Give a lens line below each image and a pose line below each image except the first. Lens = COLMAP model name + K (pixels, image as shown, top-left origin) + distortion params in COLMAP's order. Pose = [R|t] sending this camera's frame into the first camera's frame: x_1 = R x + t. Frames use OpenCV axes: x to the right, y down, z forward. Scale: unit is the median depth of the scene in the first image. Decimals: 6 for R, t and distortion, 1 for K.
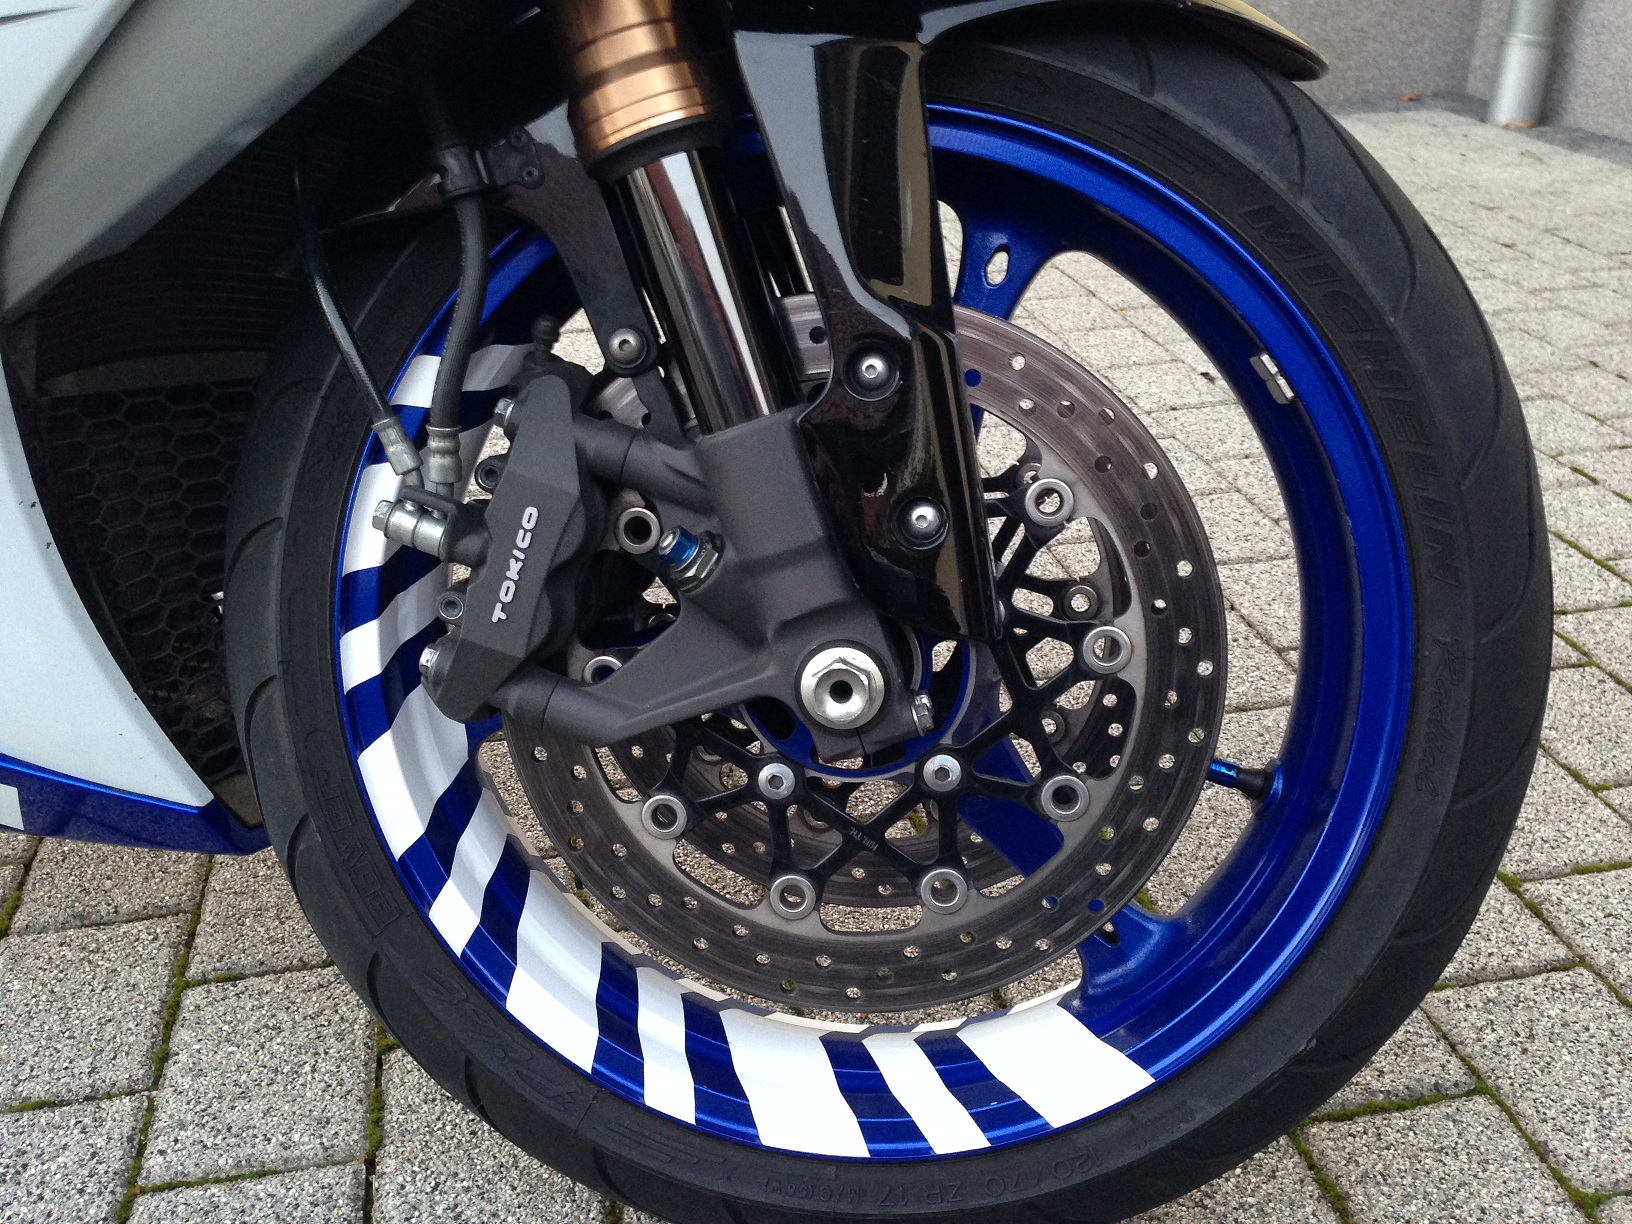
lens RADIAL K [[1529.6, 0, 784.8], [0, 1529.6, 620.2], [0, 0, 1]] dist [0.060066, 0.000000]
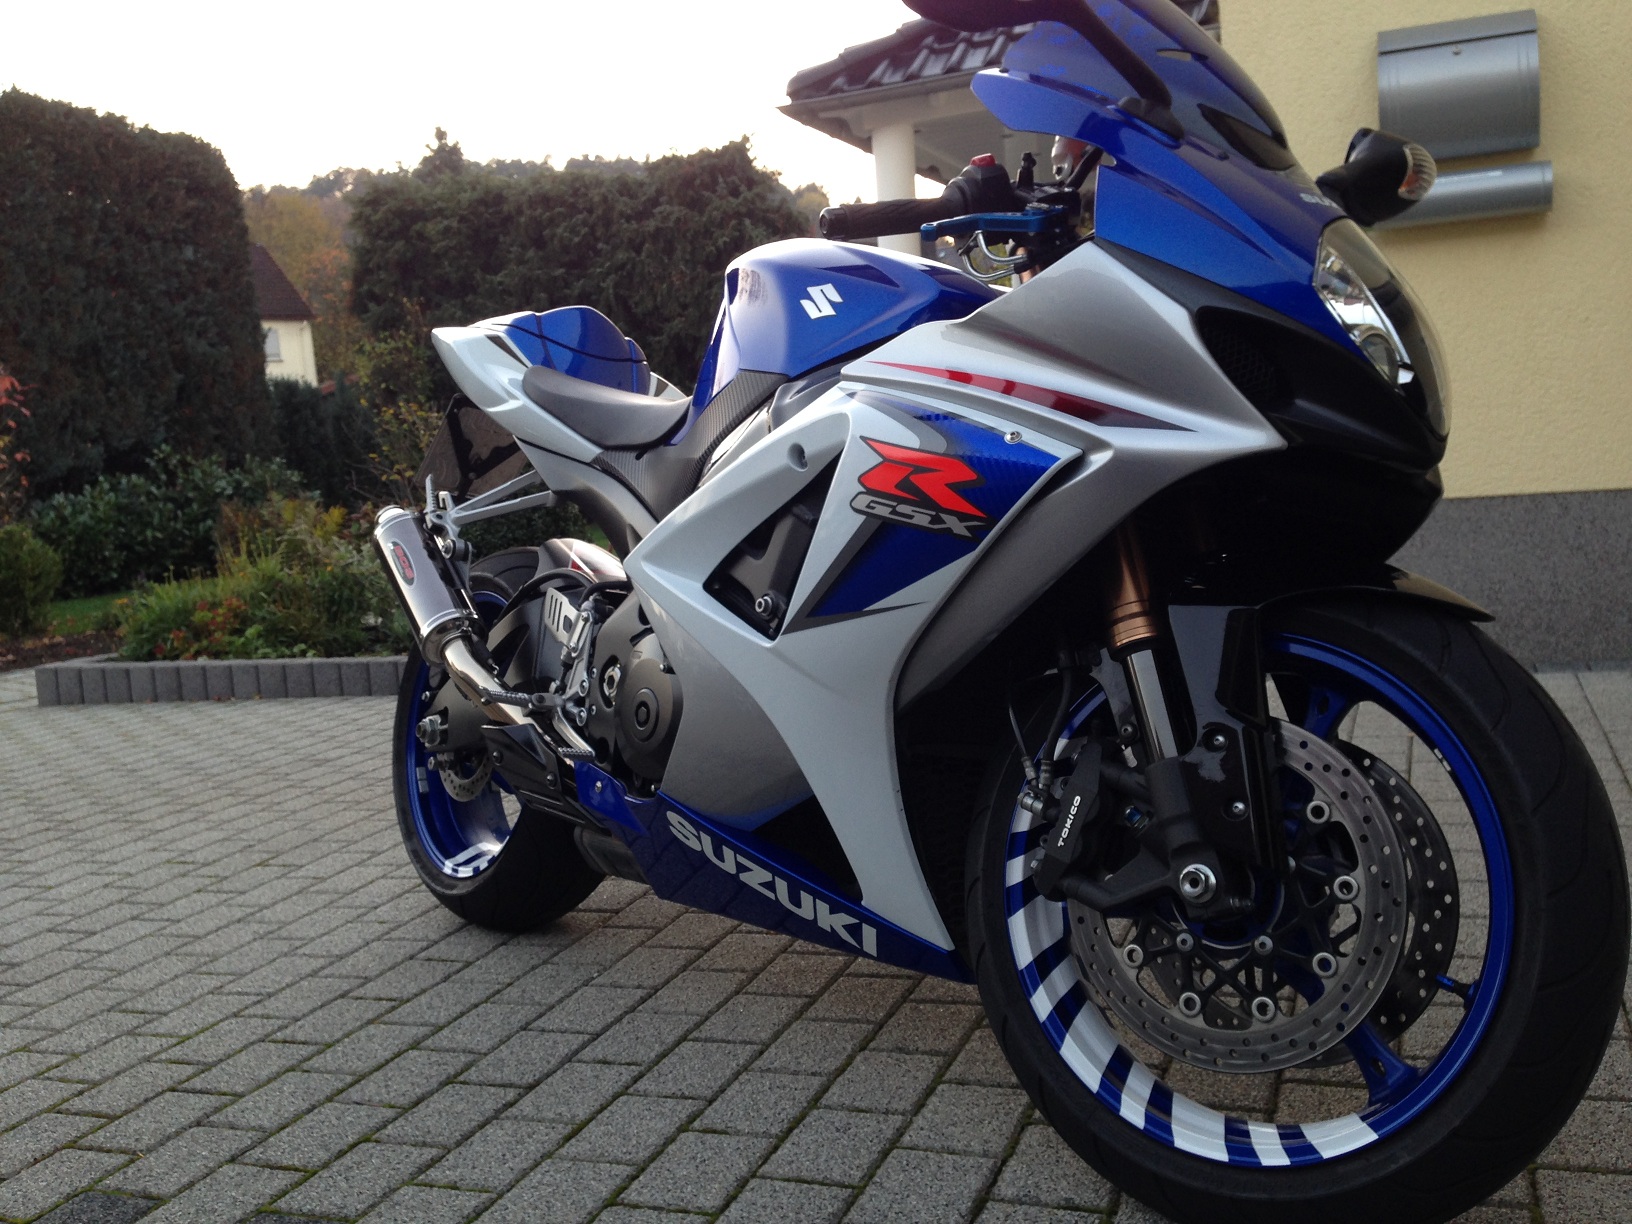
lens RADIAL K [[1529.6, 0, 814.7], [0, 1529.6, 610.4], [0, 0, 1]] dist [0.060066, 0.000000]
pose [[0.839274, -0.007929, -0.543651, 0.668225], [-0.178853, 0.940221, -0.289822, 0.354793], [0.513449, 0.340473, 0.787685, -0.981555]]
